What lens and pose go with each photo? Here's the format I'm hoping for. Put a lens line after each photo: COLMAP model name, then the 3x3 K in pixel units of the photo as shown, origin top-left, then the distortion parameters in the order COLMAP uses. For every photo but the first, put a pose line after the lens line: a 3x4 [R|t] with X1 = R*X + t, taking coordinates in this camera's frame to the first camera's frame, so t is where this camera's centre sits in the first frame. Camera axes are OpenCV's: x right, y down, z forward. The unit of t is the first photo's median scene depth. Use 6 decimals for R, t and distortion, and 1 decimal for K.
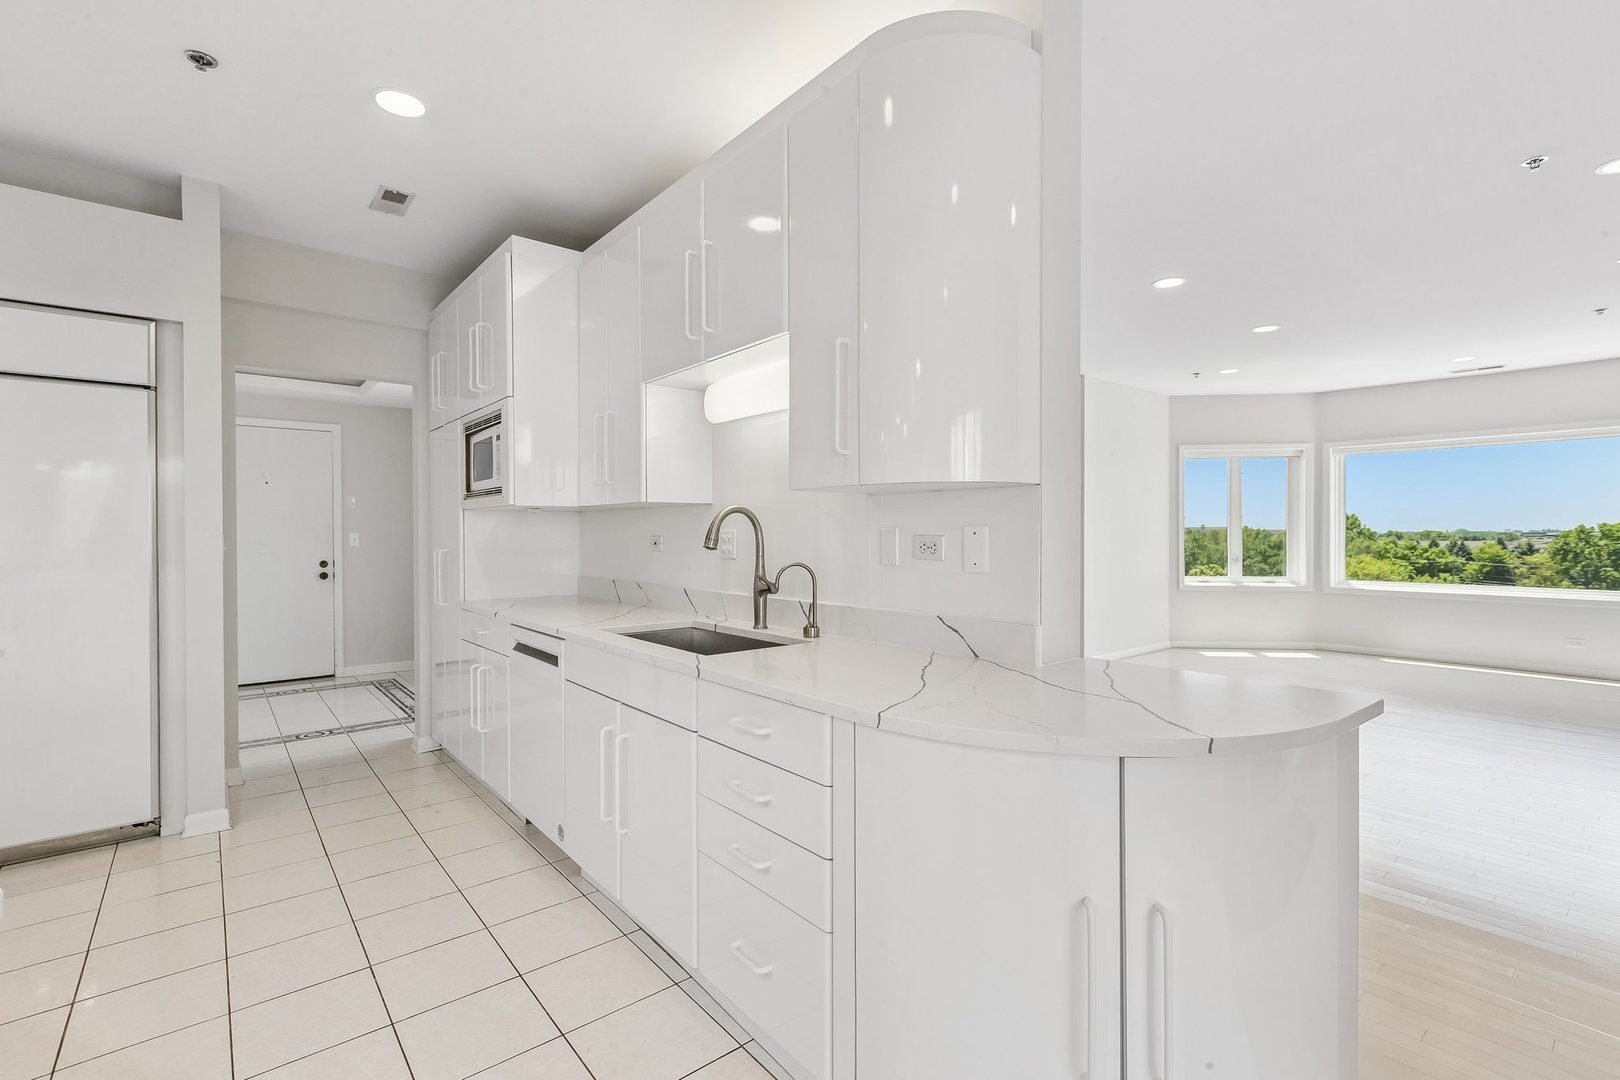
lens RADIAL K [[738.4, 0, 803.2], [0, 738.4, 538.7], [0, 0, 1]] dist [0.000785, -0.000230]
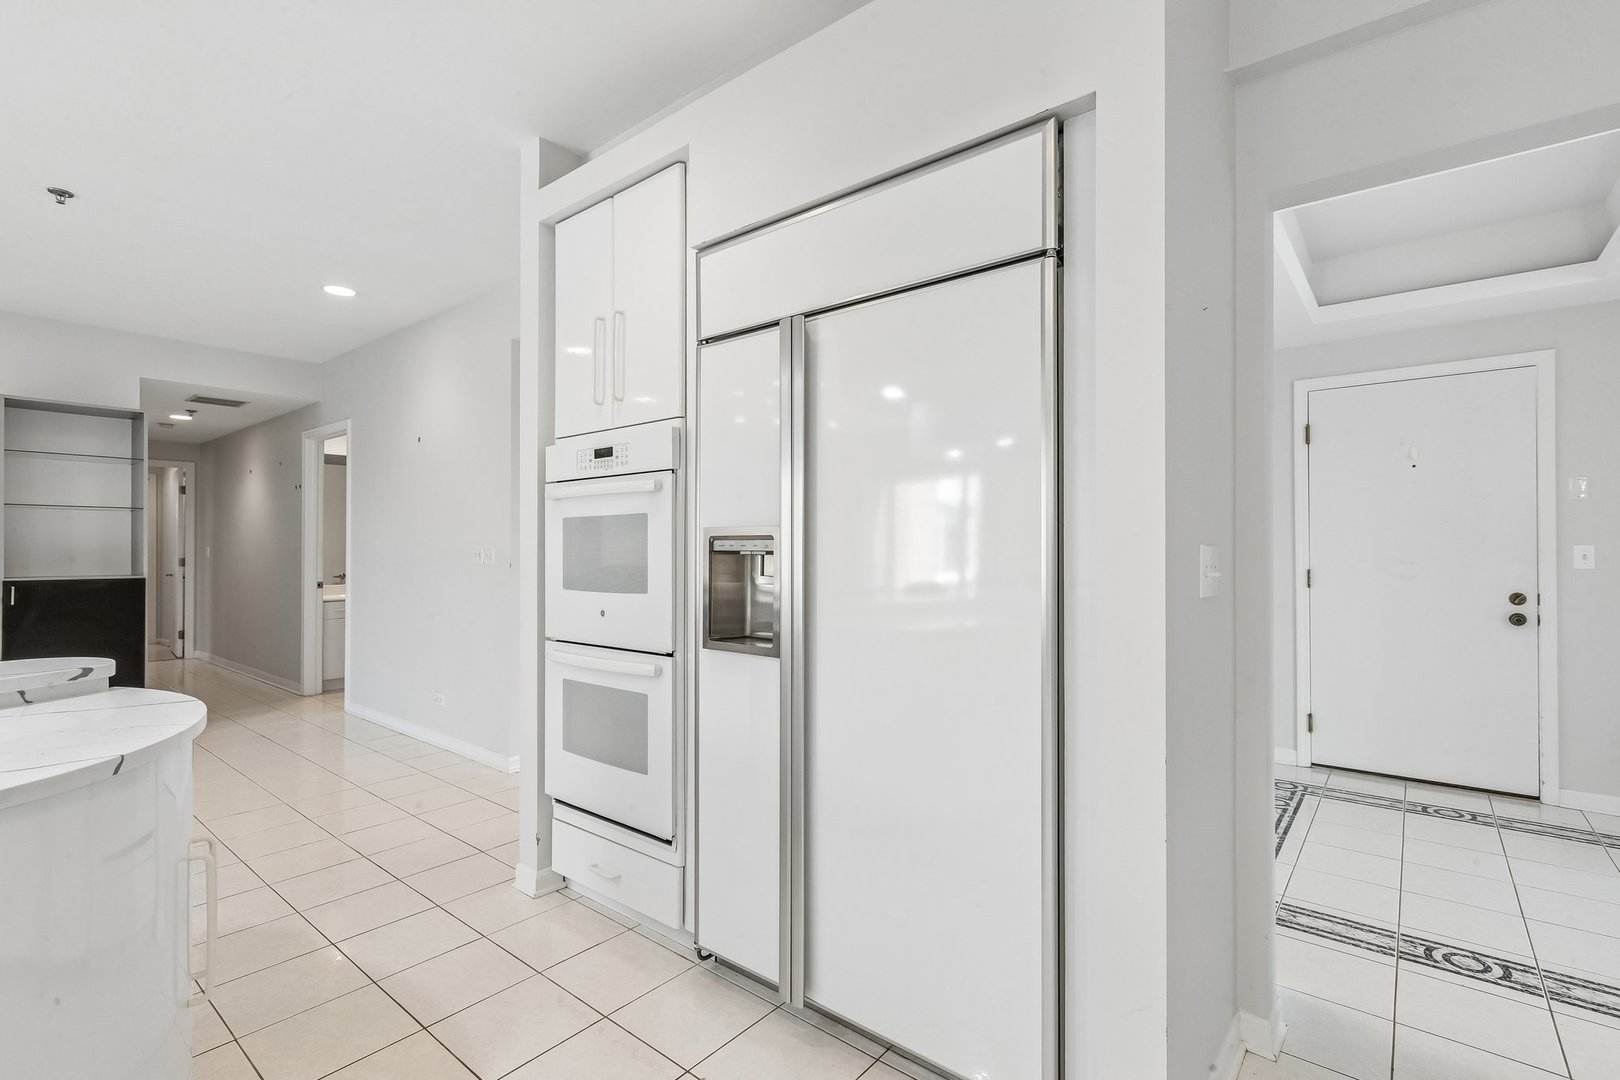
lens RADIAL K [[738.4, 0, 802.5], [0, 738.4, 540.0], [0, 0, 1]] dist [0.000785, -0.000230]
pose [[0.195043, -0.005557, -0.980779, -0.387111], [-0.010943, 0.999909, -0.007842, -0.001574], [0.980734, 0.012262, 0.194964, 0.682173]]
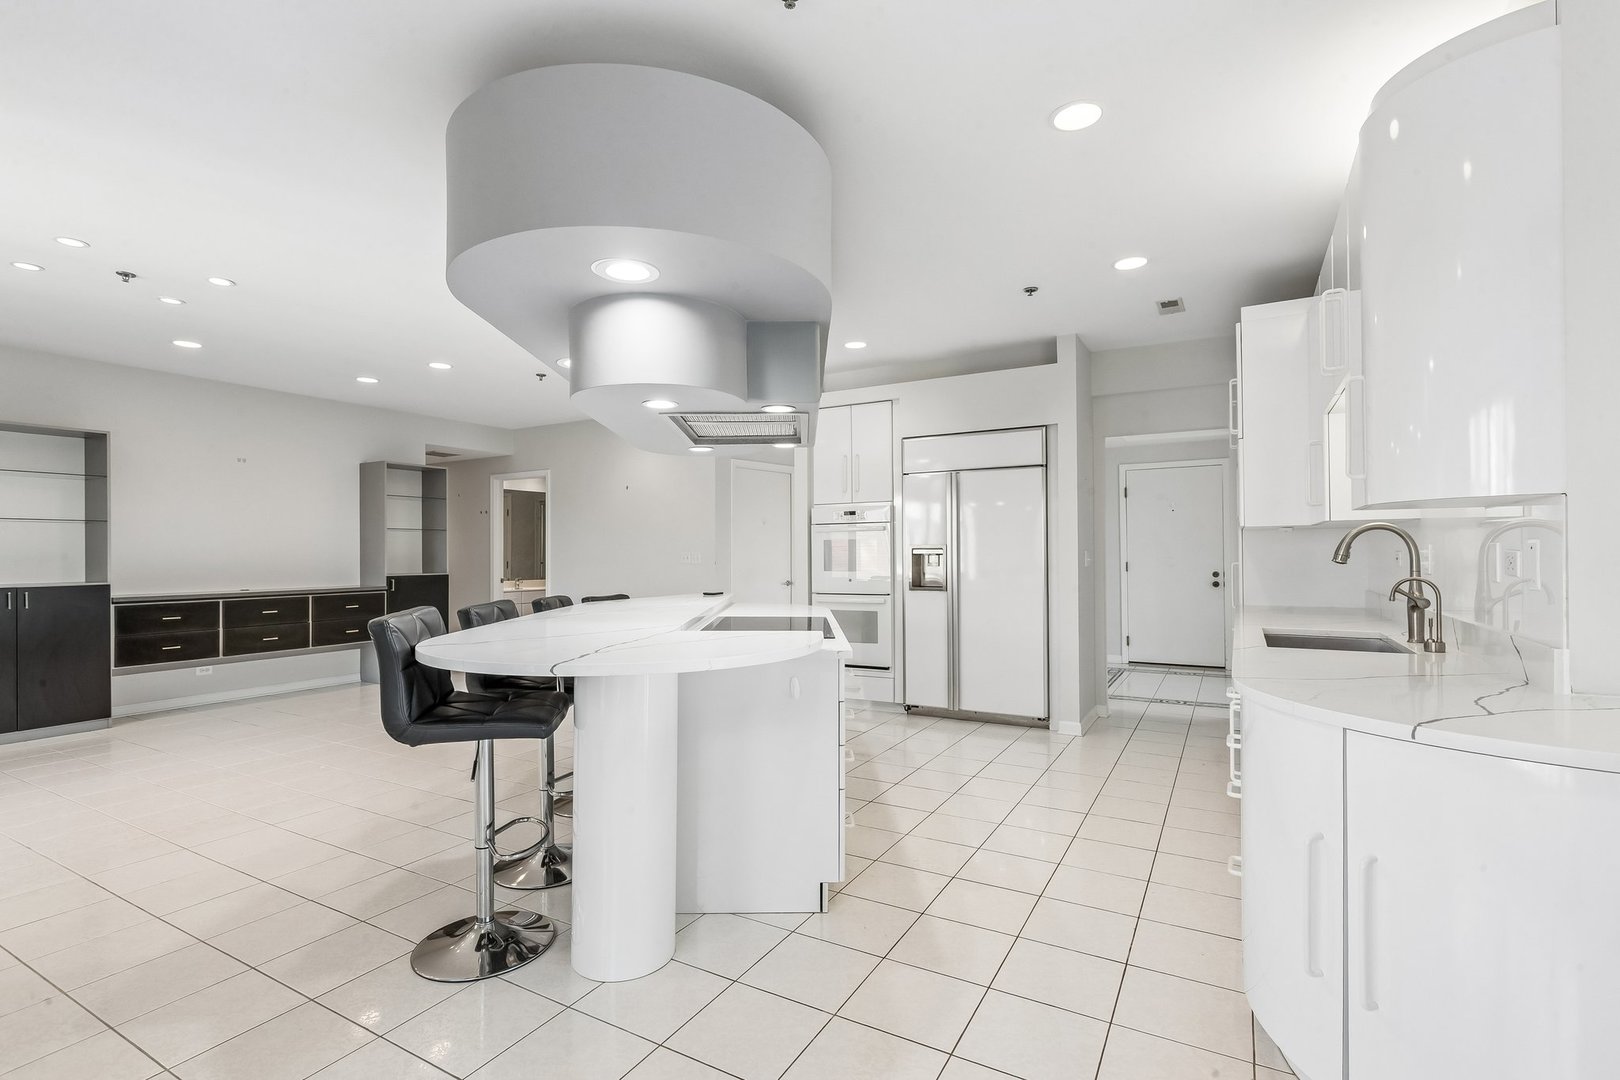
lens RADIAL K [[738.4, 0, 812.1], [0, 738.4, 540.6], [0, 0, 1]] dist [0.000785, -0.000230]
pose [[0.360410, -0.012114, -0.932715, 0.486850], [-0.004915, 0.999877, -0.014885, 0.000104], [0.932781, 0.009949, 0.360306, -0.110857]]
